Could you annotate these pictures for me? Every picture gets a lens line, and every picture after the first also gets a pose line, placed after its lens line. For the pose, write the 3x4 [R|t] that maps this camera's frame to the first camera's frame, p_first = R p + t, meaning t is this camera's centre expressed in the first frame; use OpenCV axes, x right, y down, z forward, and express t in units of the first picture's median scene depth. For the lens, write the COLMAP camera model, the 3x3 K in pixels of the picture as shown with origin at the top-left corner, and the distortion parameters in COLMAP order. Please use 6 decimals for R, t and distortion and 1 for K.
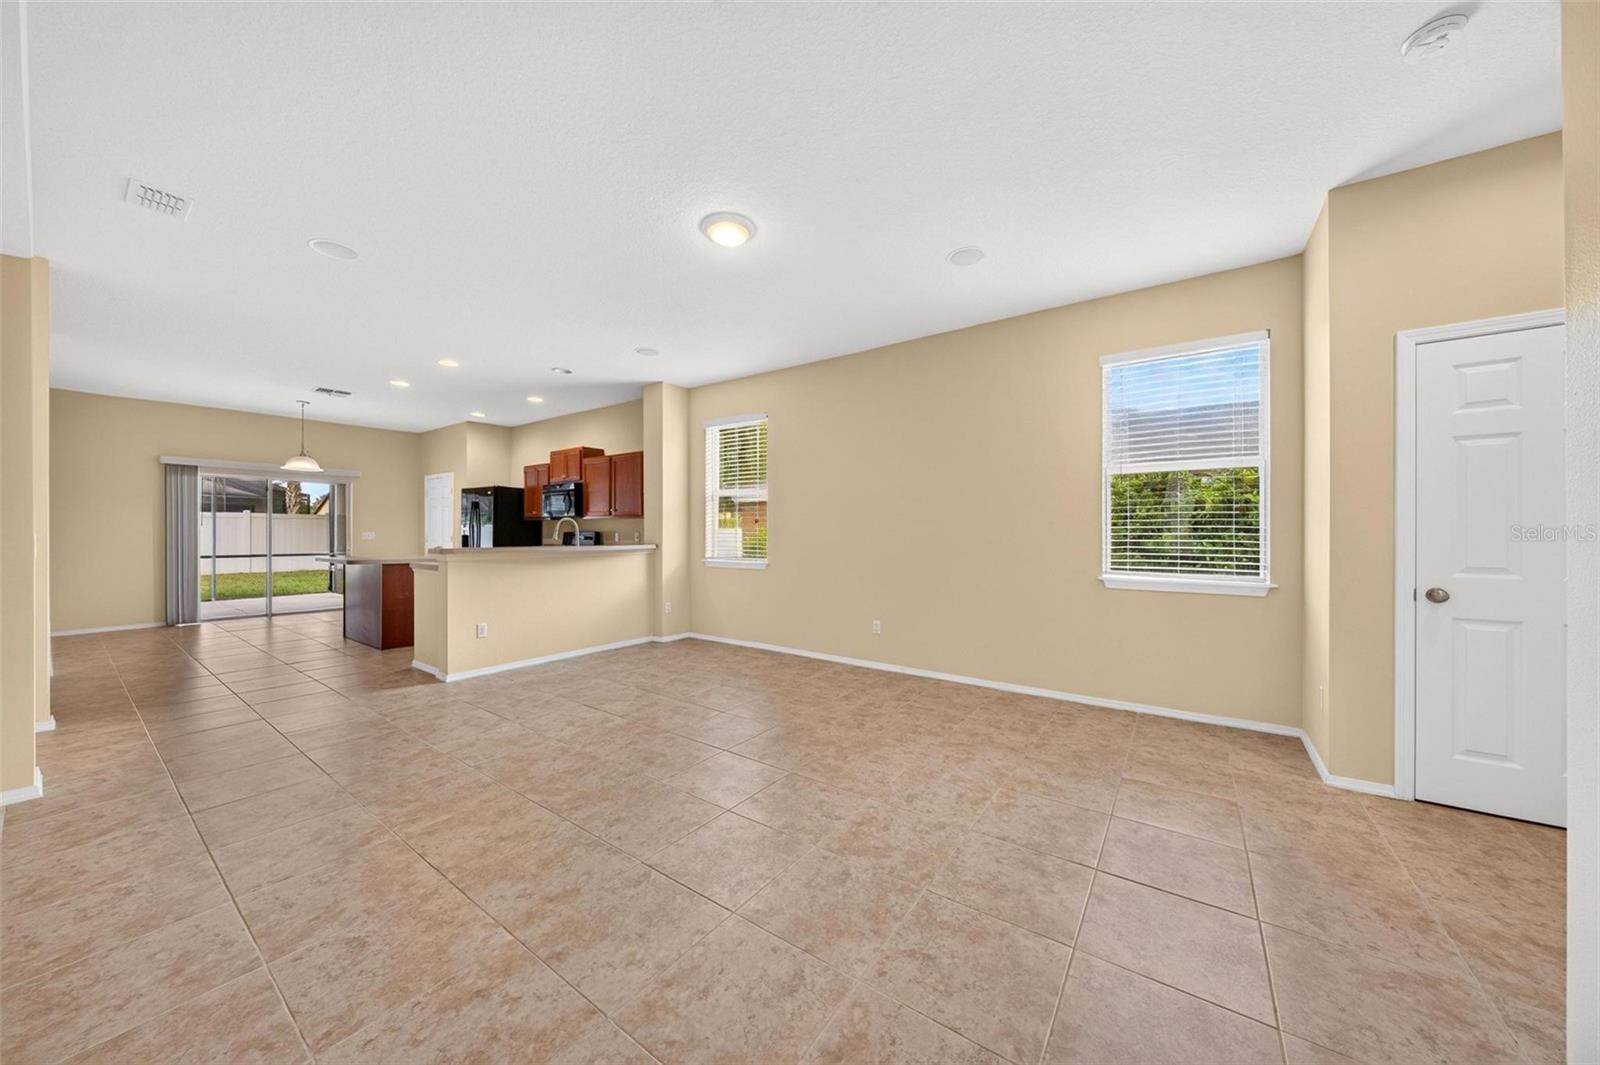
lens RADIAL K [[545.1, 0, 805.9], [0, 545.1, 533.4], [0, 0, 1]] dist [-0.003135, 0.000383]
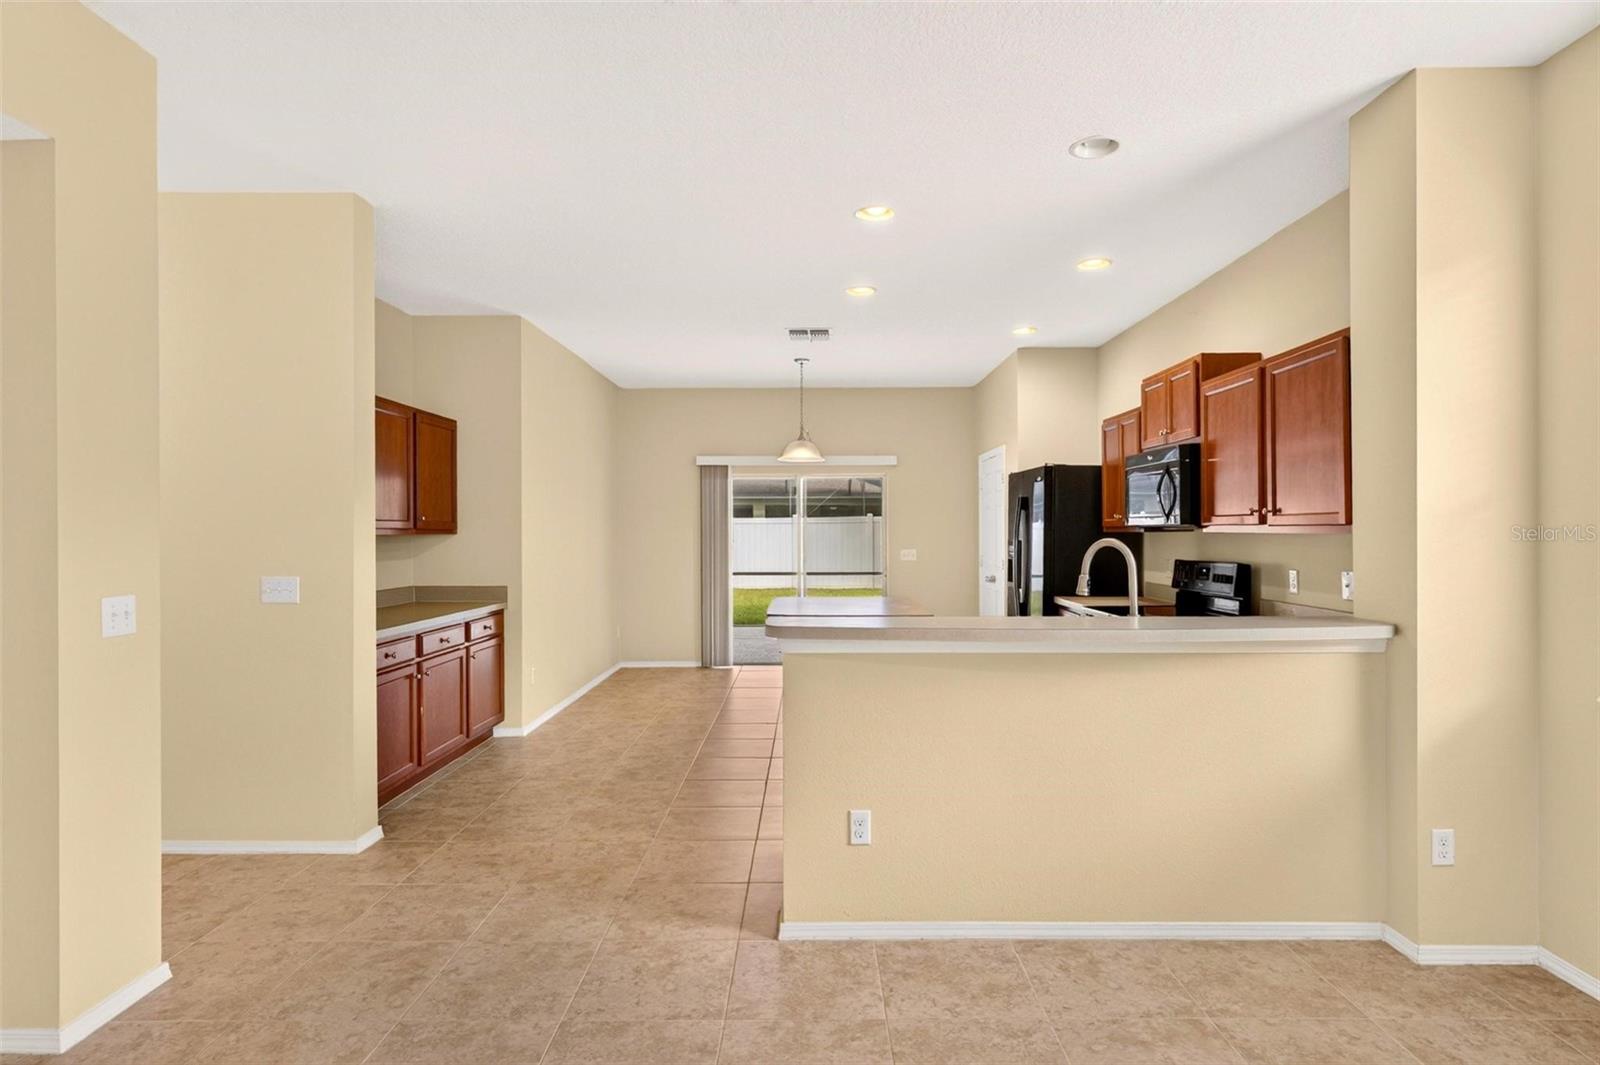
lens RADIAL K [[832.9, 0, 807.1], [0, 832.9, 531.5], [0, 0, 1]] dist [-0.002713, -0.001461]
pose [[0.578709, -0.003351, -0.815527, -0.125897], [0.001602, 0.999994, -0.002972, -0.042663], [0.815533, 0.000413, 0.578711, 0.669495]]
